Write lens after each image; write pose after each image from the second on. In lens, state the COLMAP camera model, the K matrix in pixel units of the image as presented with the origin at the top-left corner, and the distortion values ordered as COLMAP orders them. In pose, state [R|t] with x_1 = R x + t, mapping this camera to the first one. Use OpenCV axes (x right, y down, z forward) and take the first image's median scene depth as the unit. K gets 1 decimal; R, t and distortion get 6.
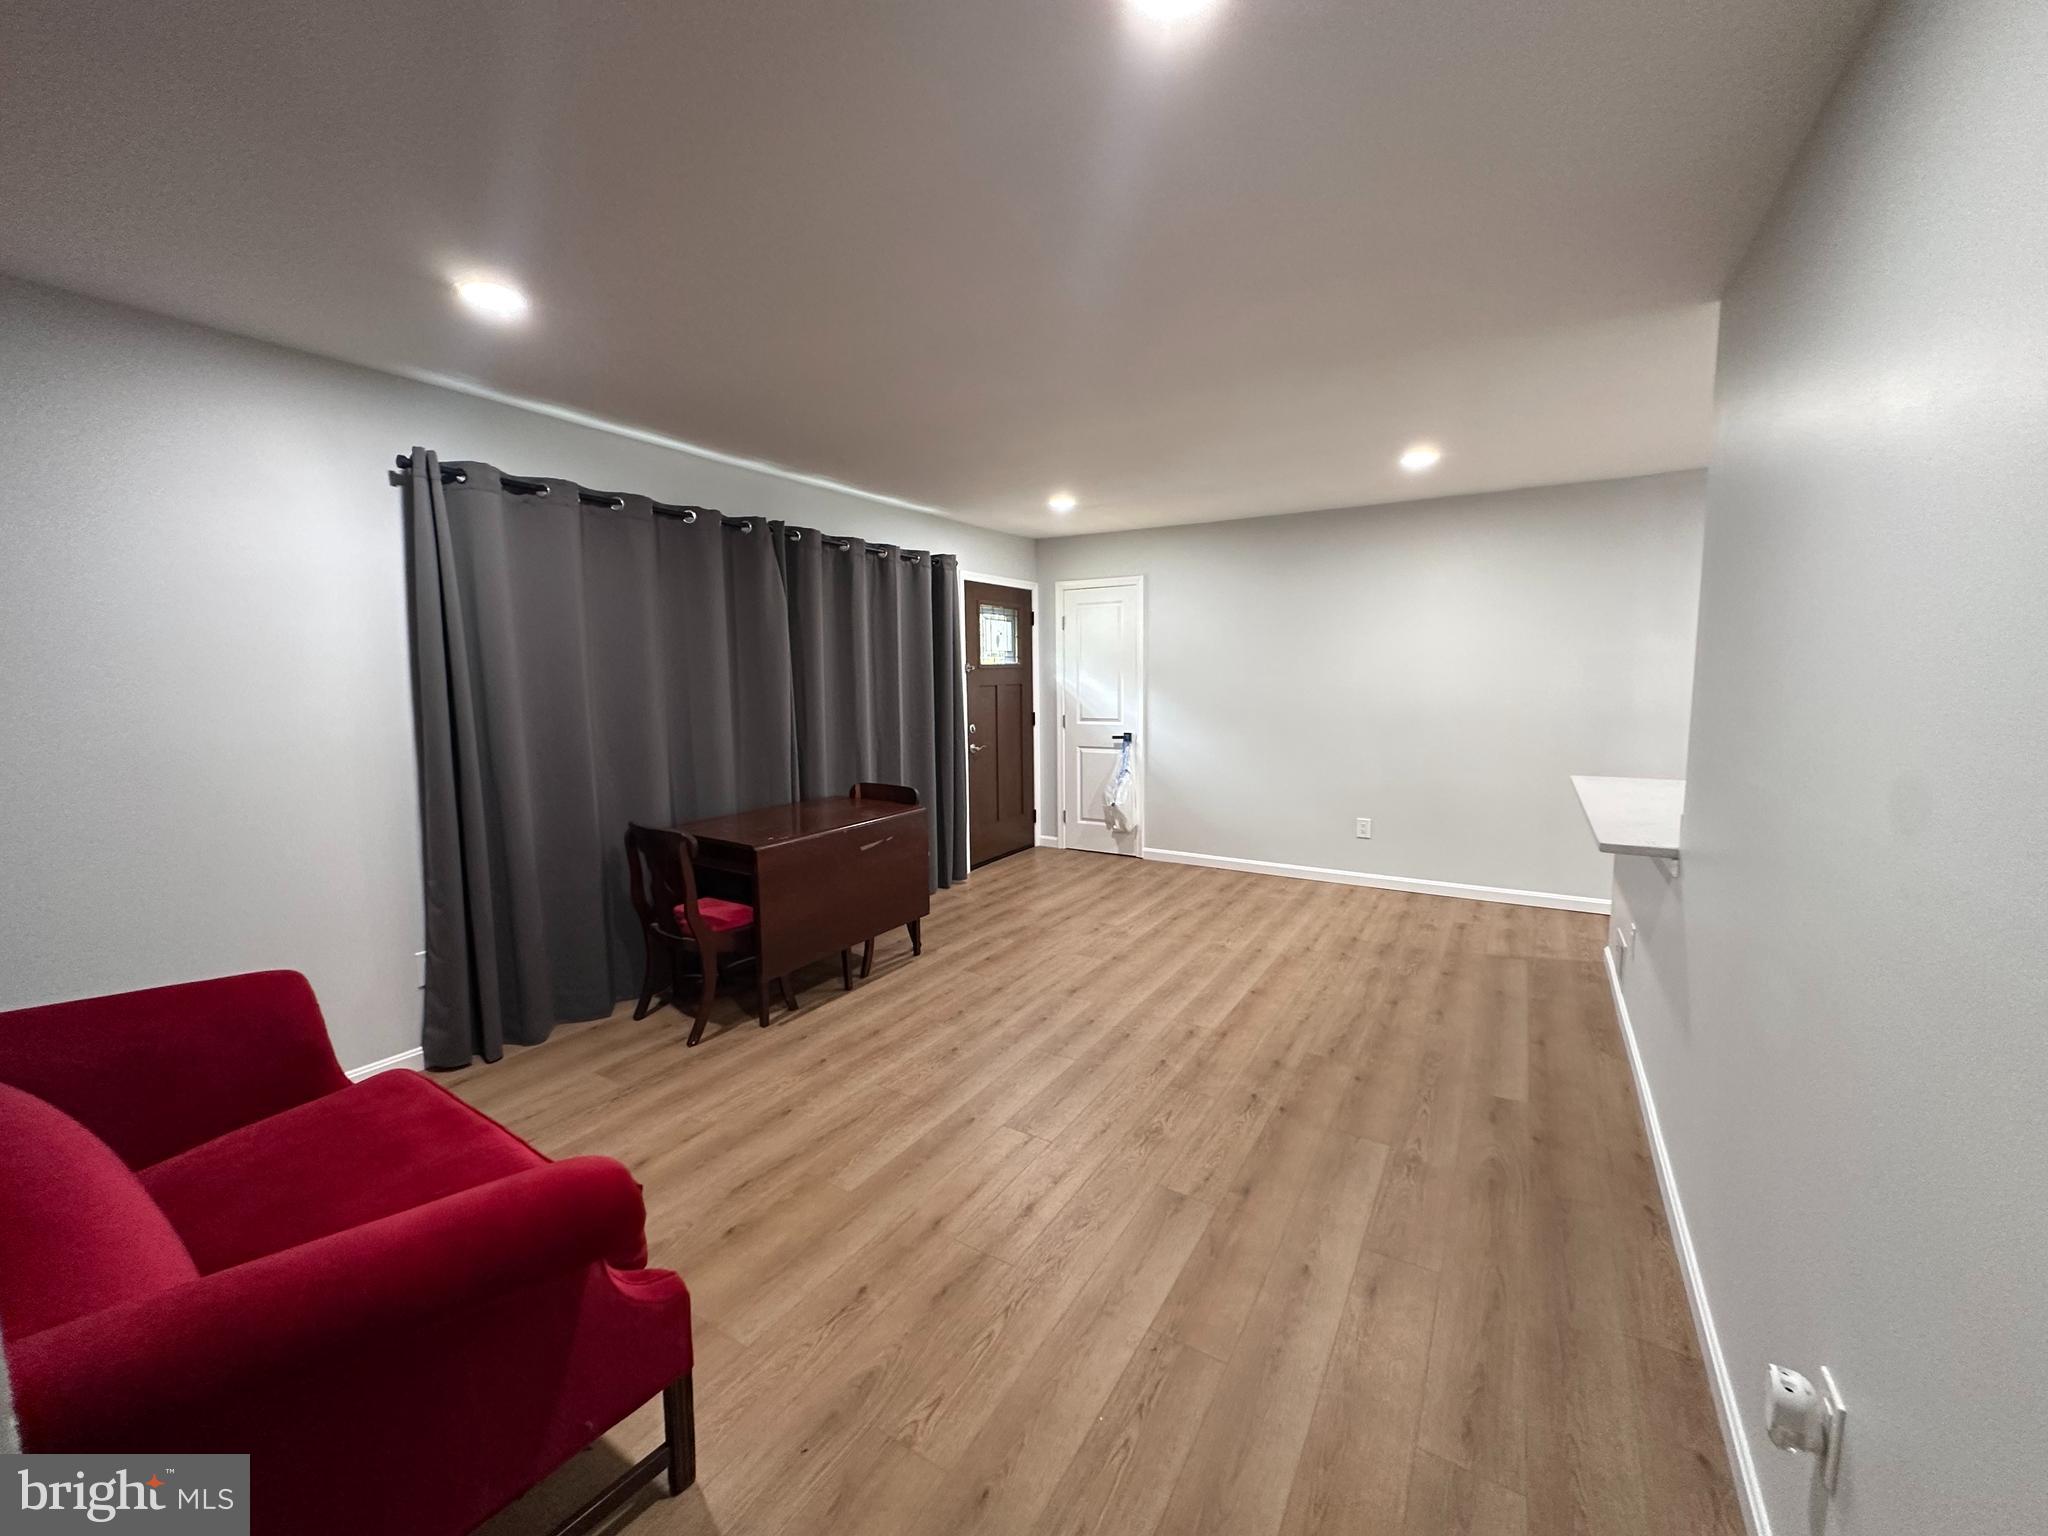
lens RADIAL K [[814.0, 0, 1030.4], [0, 814.0, 766.9], [0, 0, 1]] dist [-0.004694, 0.001133]
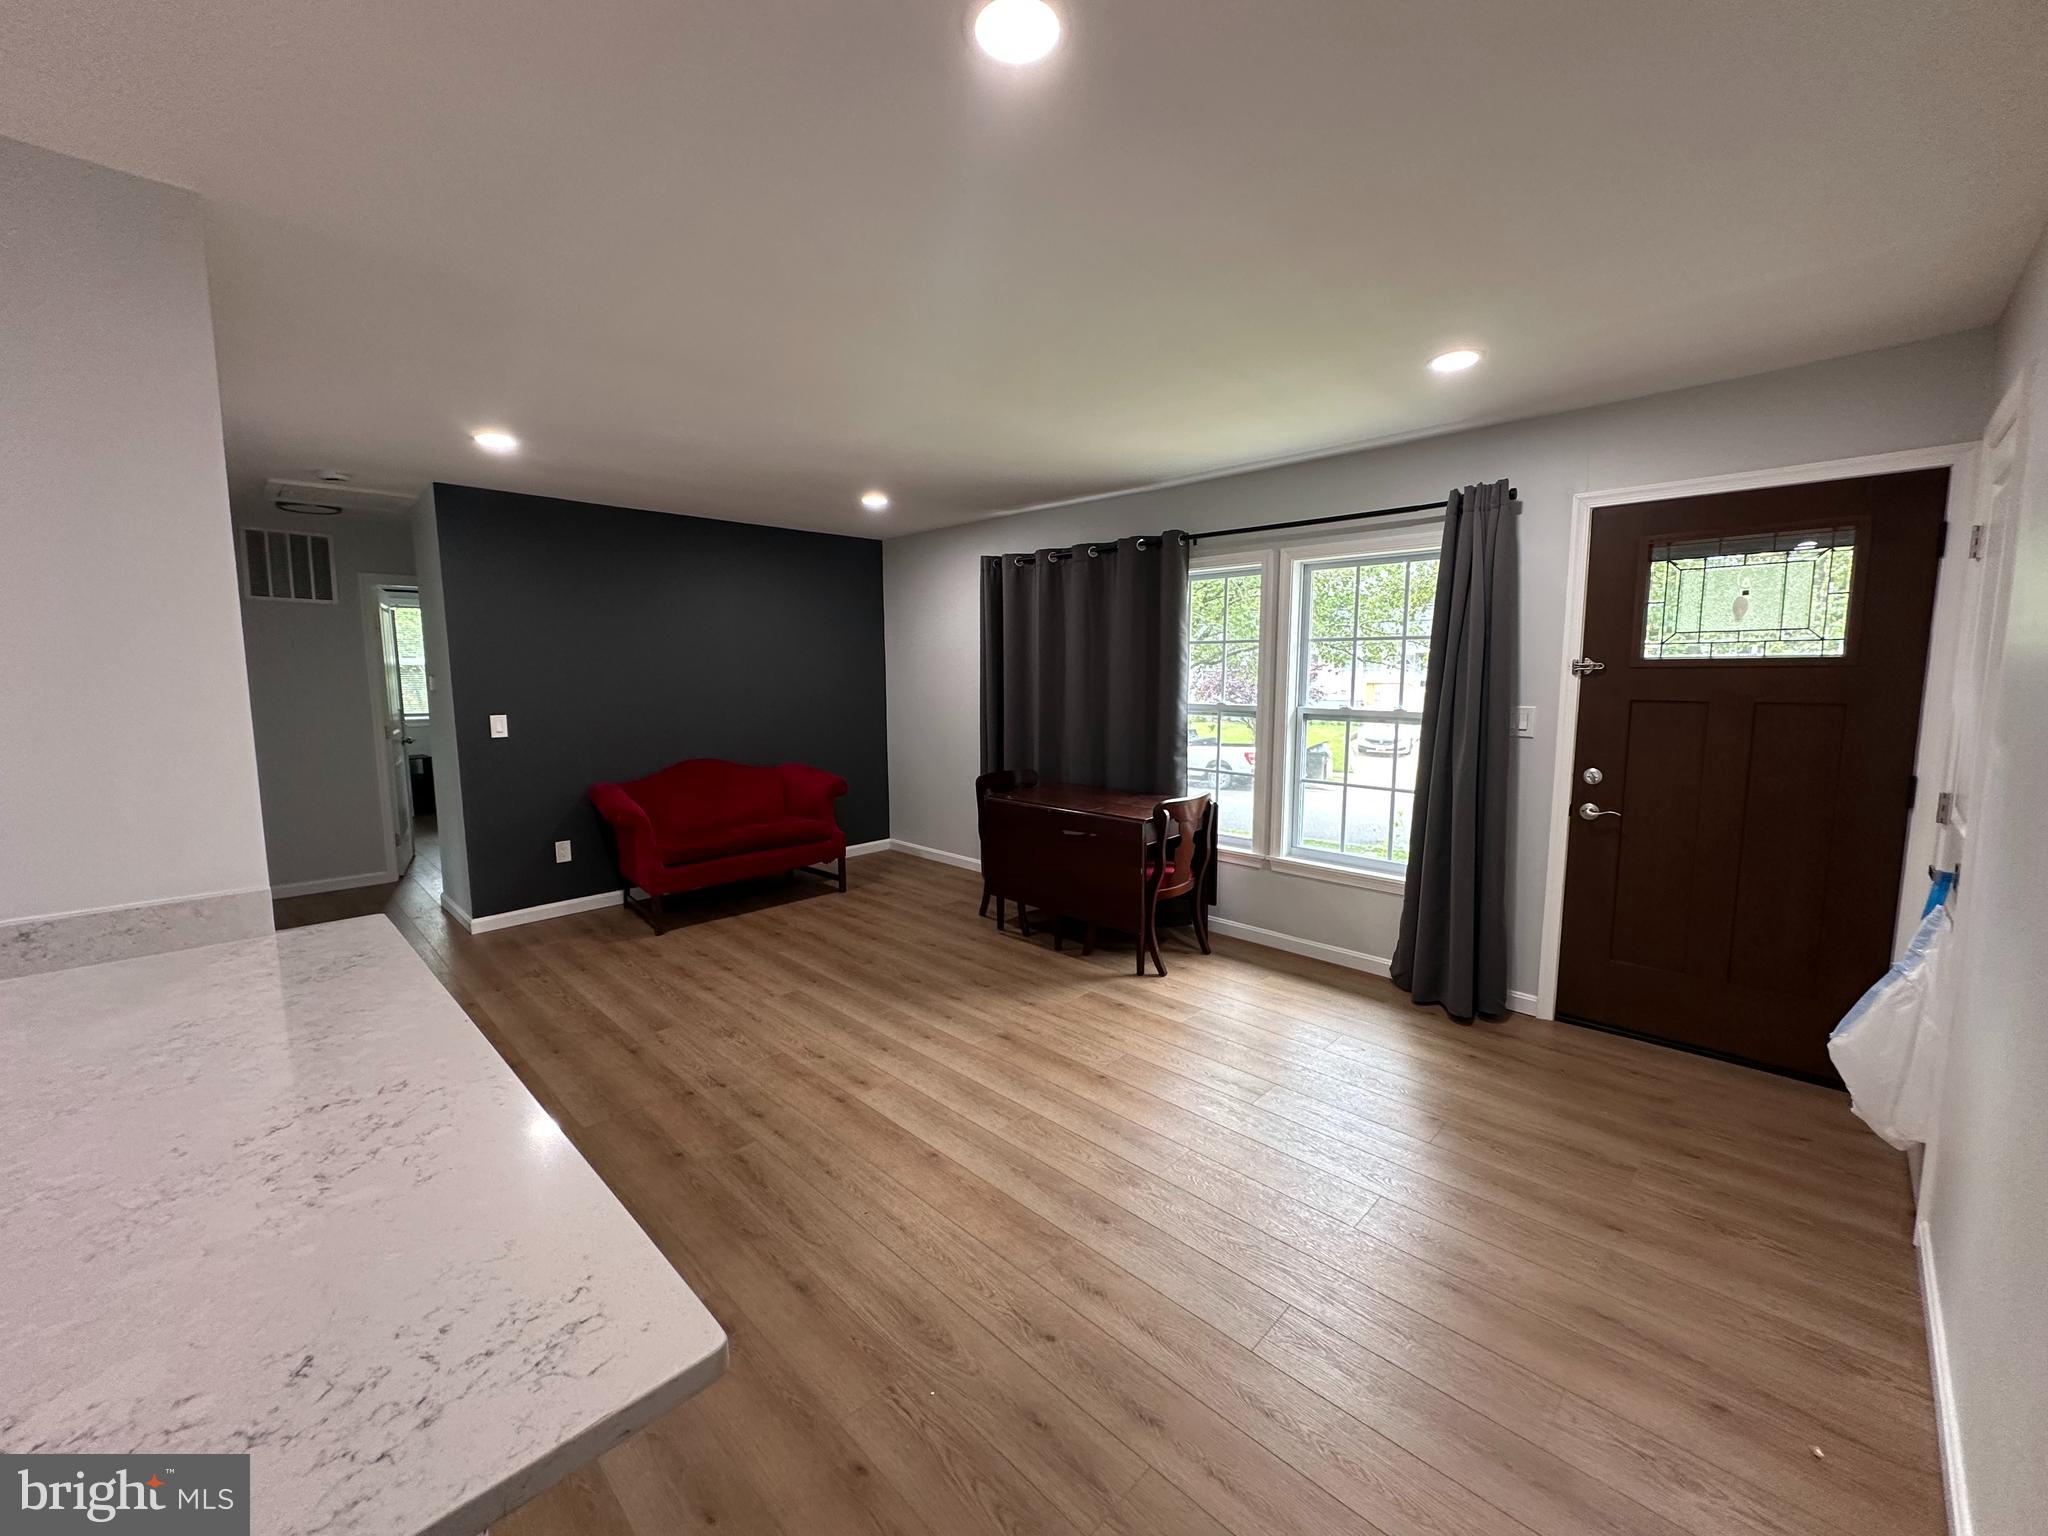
lens RADIAL K [[814.0, 0, 1021.1], [0, 814.0, 766.6], [0, 0, 1]] dist [-0.004694, 0.001133]
pose [[-0.235860, 0.124679, -0.963756, 0.949508], [-0.106768, 0.982407, 0.153221, -0.165333], [0.965904, 0.139037, -0.218399, 1.283697]]
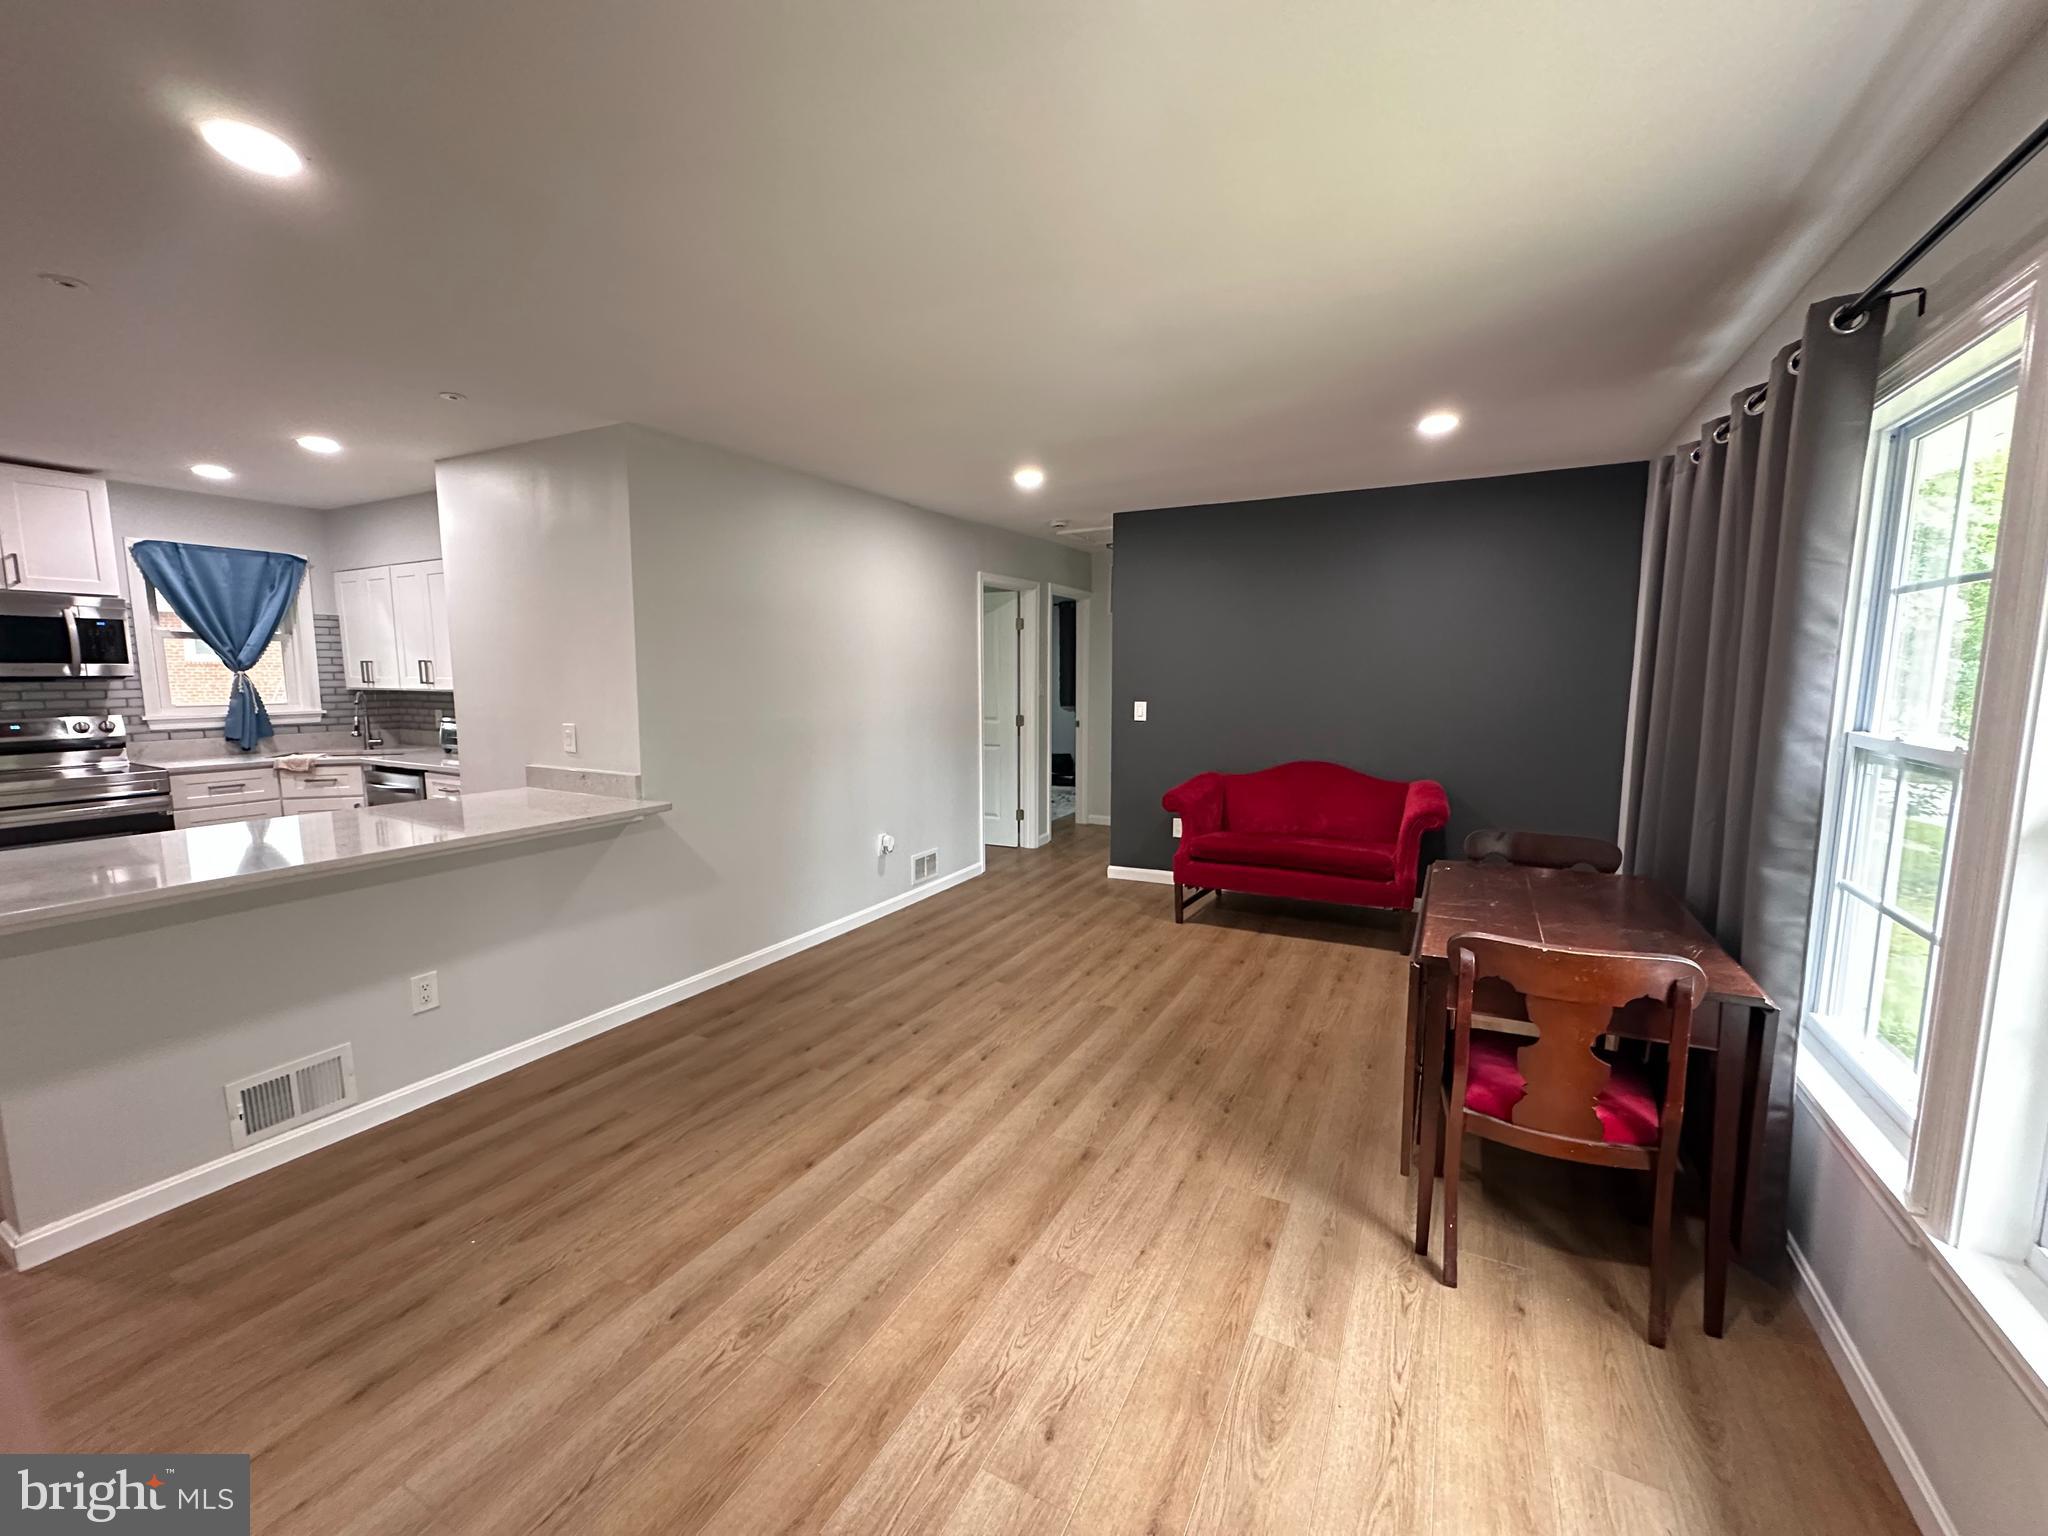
lens RADIAL K [[814.0, 0, 1027.3], [0, 814.0, 766.0], [0, 0, 1]] dist [-0.004694, 0.001133]
pose [[-0.998502, 0.018747, -0.051397, 0.139557], [0.006293, 0.972575, 0.232506, -0.200568], [0.054347, 0.231834, -0.971236, 1.715596]]
